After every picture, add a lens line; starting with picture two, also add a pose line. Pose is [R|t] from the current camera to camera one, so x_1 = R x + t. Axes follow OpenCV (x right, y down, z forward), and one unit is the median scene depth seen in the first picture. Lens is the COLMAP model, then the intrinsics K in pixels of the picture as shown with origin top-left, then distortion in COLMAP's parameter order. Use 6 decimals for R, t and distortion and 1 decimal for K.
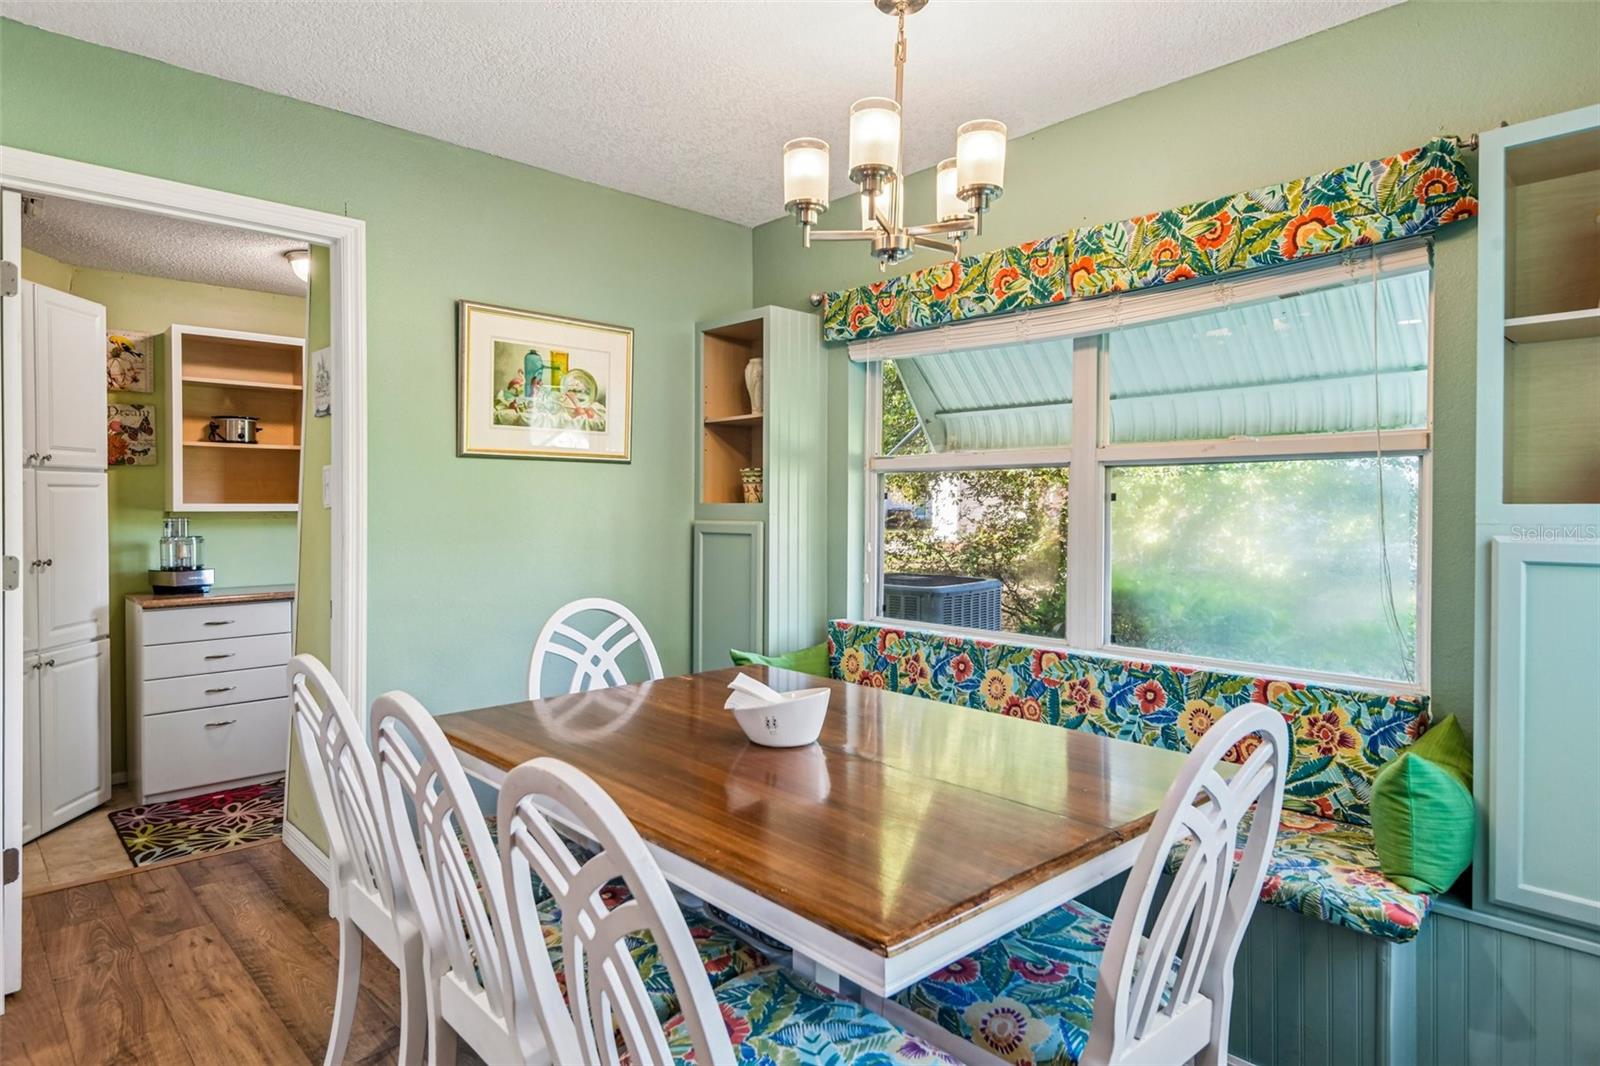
lens RADIAL K [[862.0, 0, 838.2], [0, 862.0, 528.3], [0, 0, 1]] dist [0.001642, -0.000840]
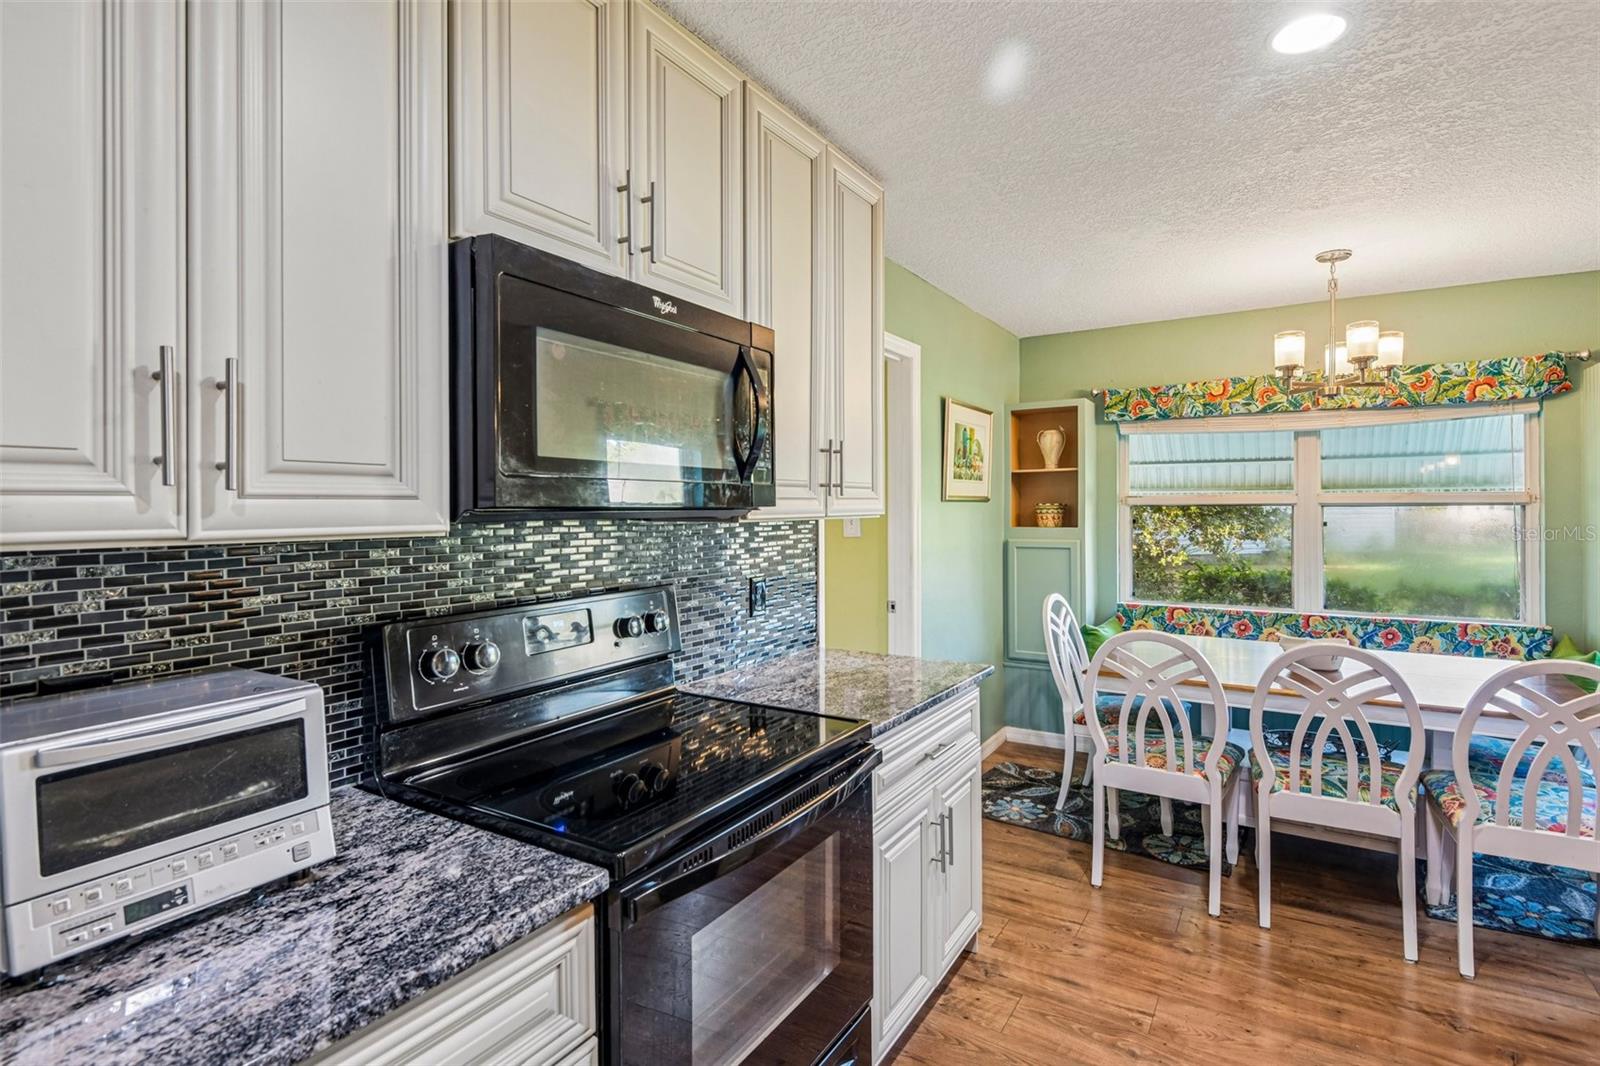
lens RADIAL K [[773.9, 0, 796.8], [0, 773.9, 513.1], [0, 0, 1]] dist [0.025180, -0.028468]
pose [[0.972753, -0.010592, 0.231603, -1.036256], [0.014278, 0.999797, -0.014244, -0.049112], [-0.231405, 0.017163, 0.972706, -0.250597]]
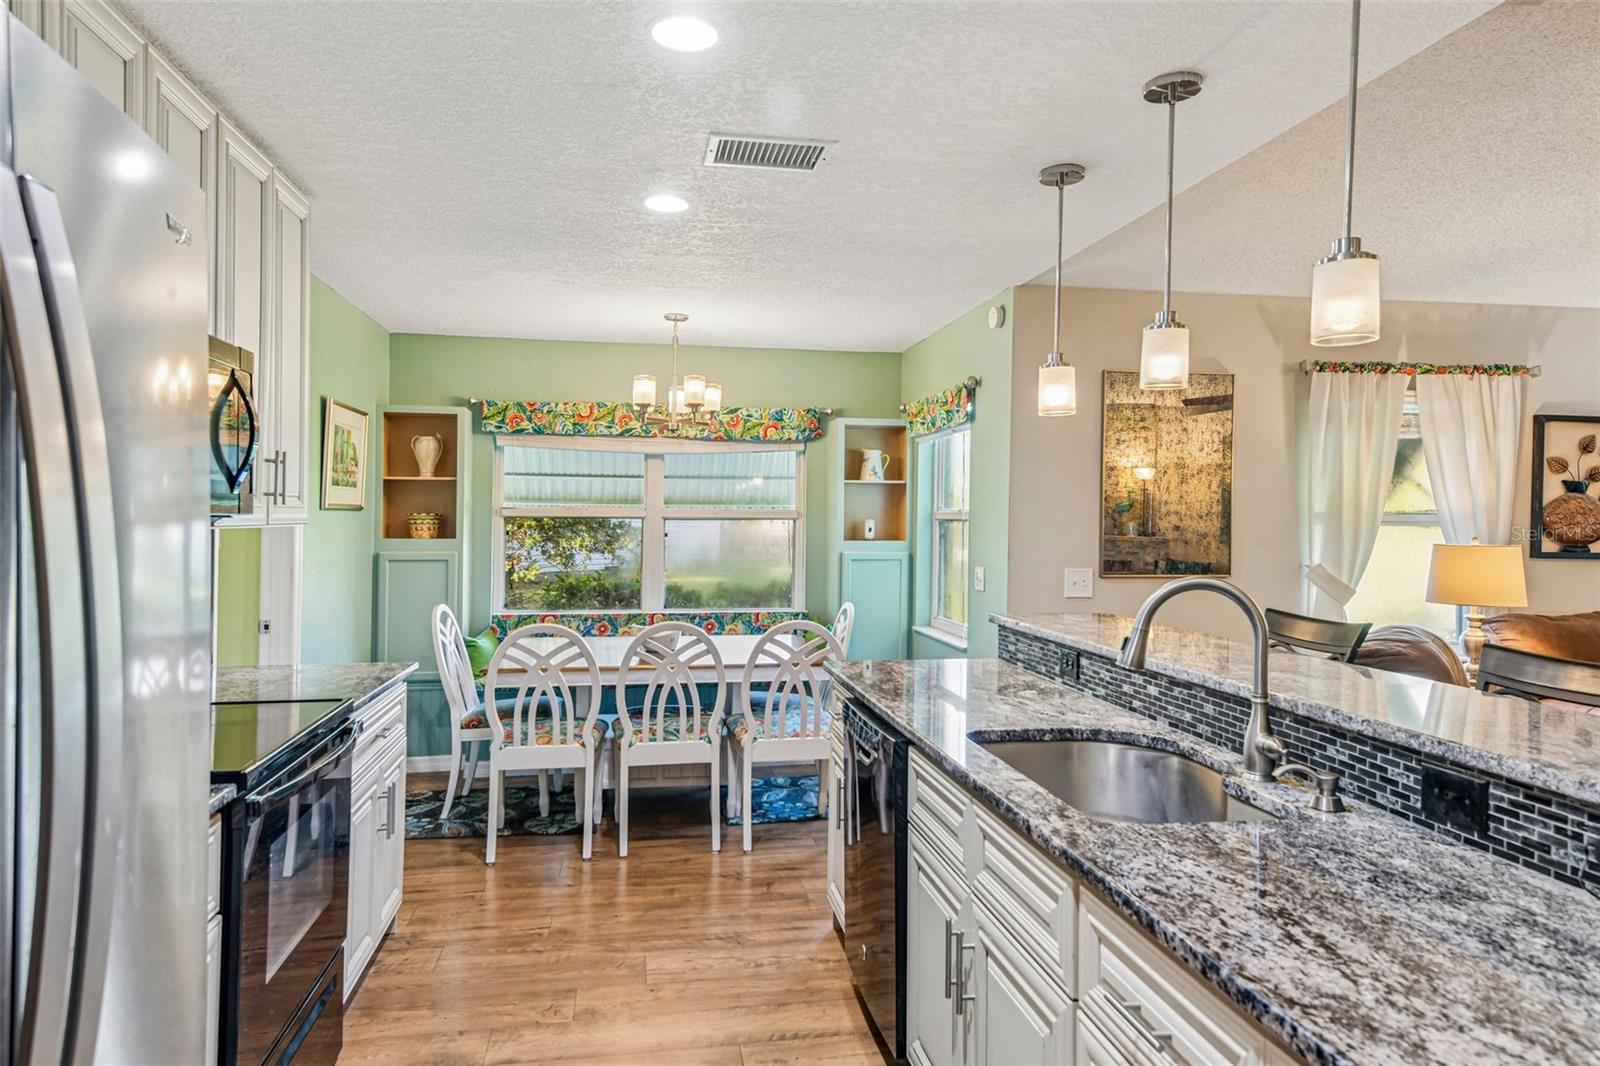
lens RADIAL K [[1010.7, 0, 795.4], [0, 1010.7, 518.4], [0, 0, 1]] dist [0.072330, -0.026718]
pose [[0.572014, 0.001133, 0.820243, -1.392254], [0.011969, 0.999881, -0.009727, -0.046989], [-0.820156, 0.015381, 0.571933, -0.559540]]
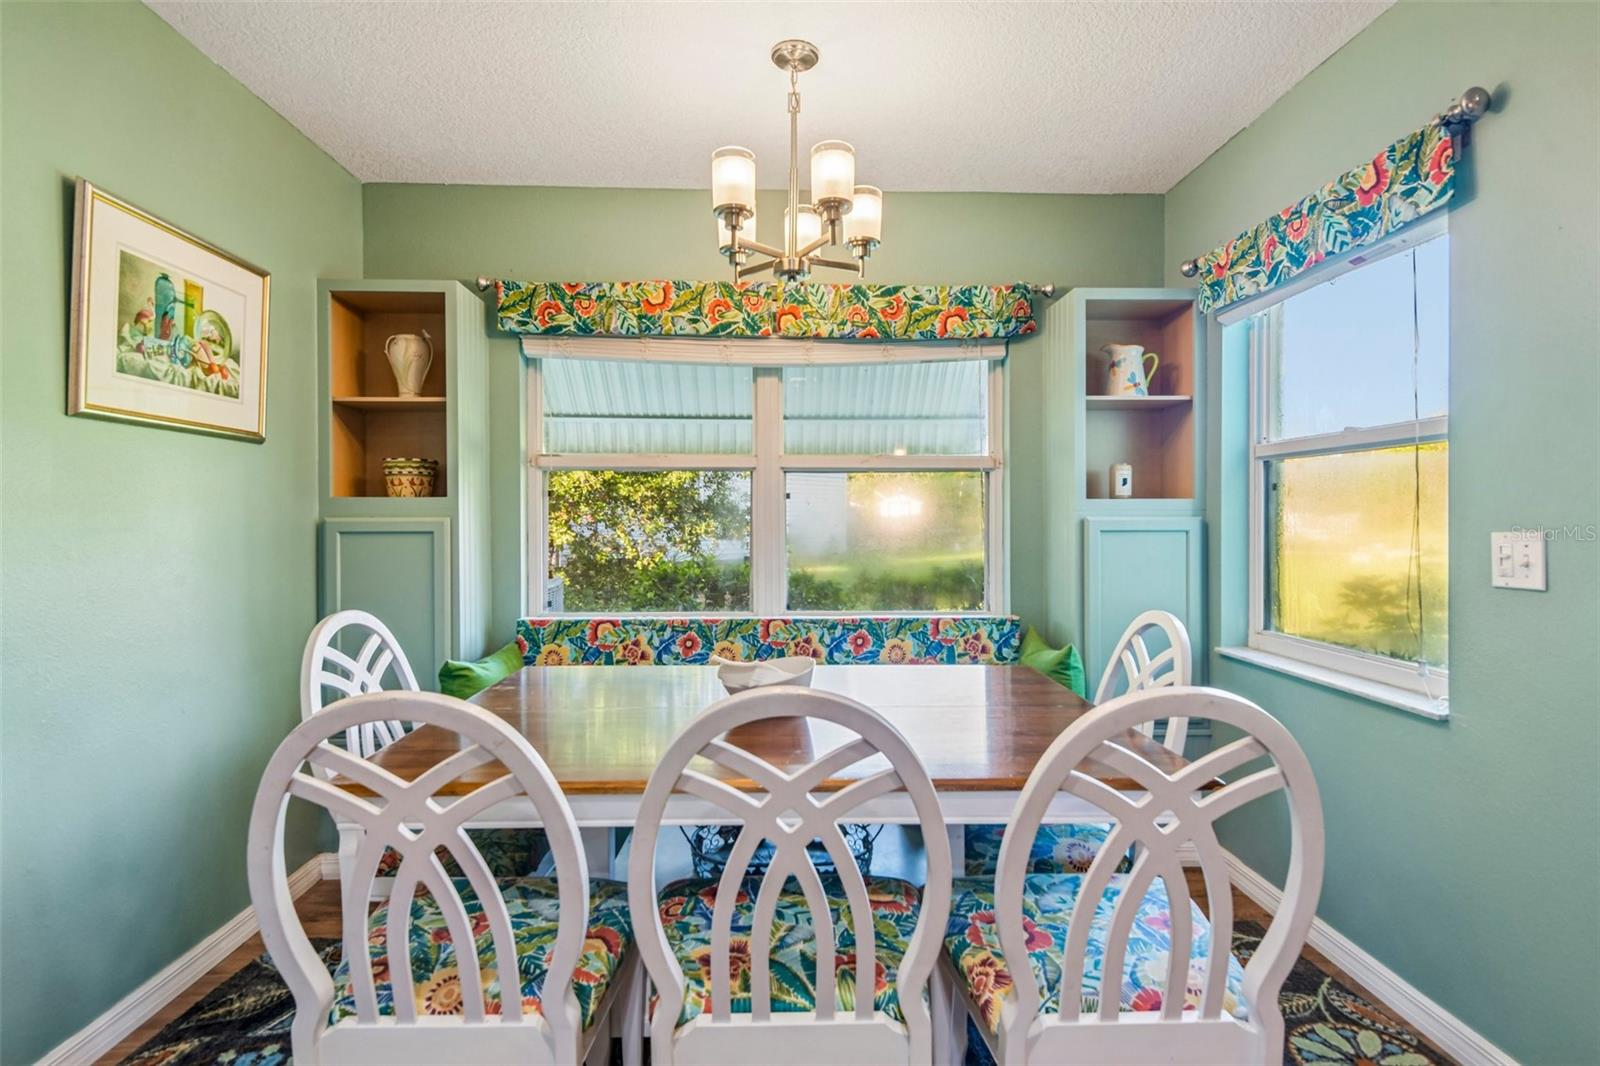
lens RADIAL K [[790.1, 0, 786.0], [0, 790.1, 534.2], [0, 0, 1]] dist [0.017433, -0.000294]
pose [[0.683783, -0.016611, 0.729496, -0.529727], [0.020788, 0.999779, 0.003279, 0.016574], [-0.729389, 0.012923, 0.683977, 0.199430]]
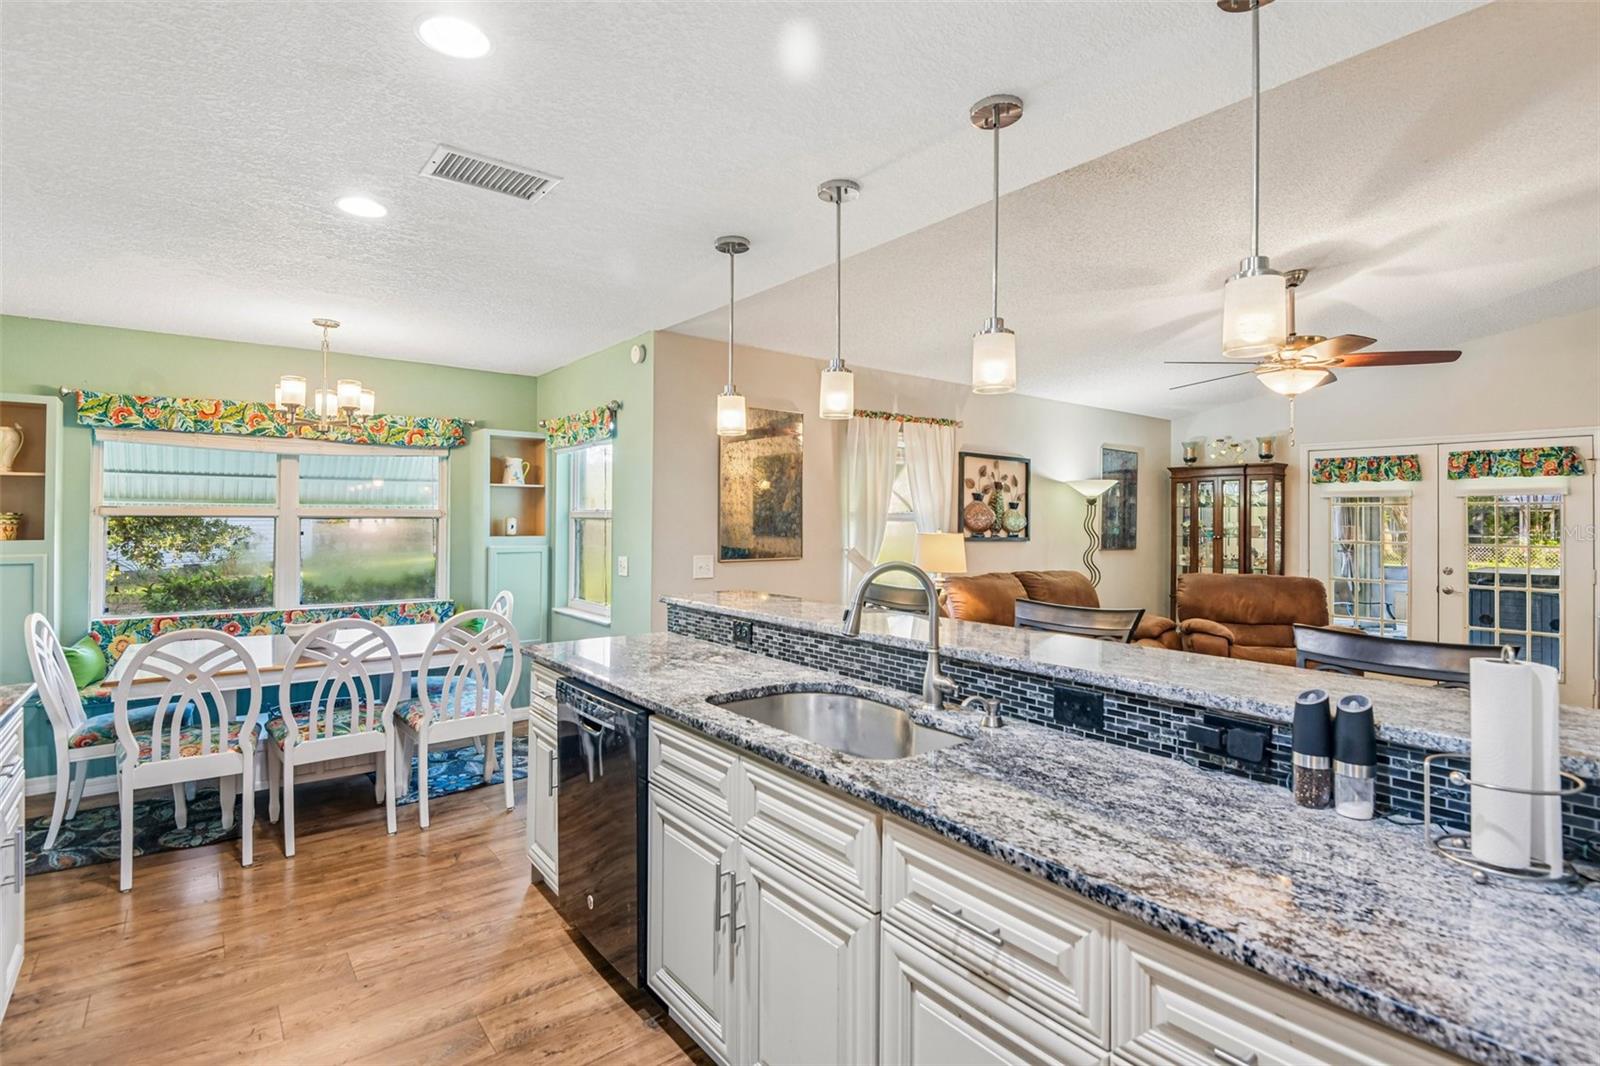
lens RADIAL K [[773.9, 0, 796.8], [0, 773.9, 513.1], [0, 0, 1]] dist [0.025180, -0.028468]
pose [[0.109731, 0.005379, 0.993947, -1.361722], [0.016562, 0.999837, -0.007239, -0.050317], [-0.993823, 0.017256, 0.109624, -0.359297]]
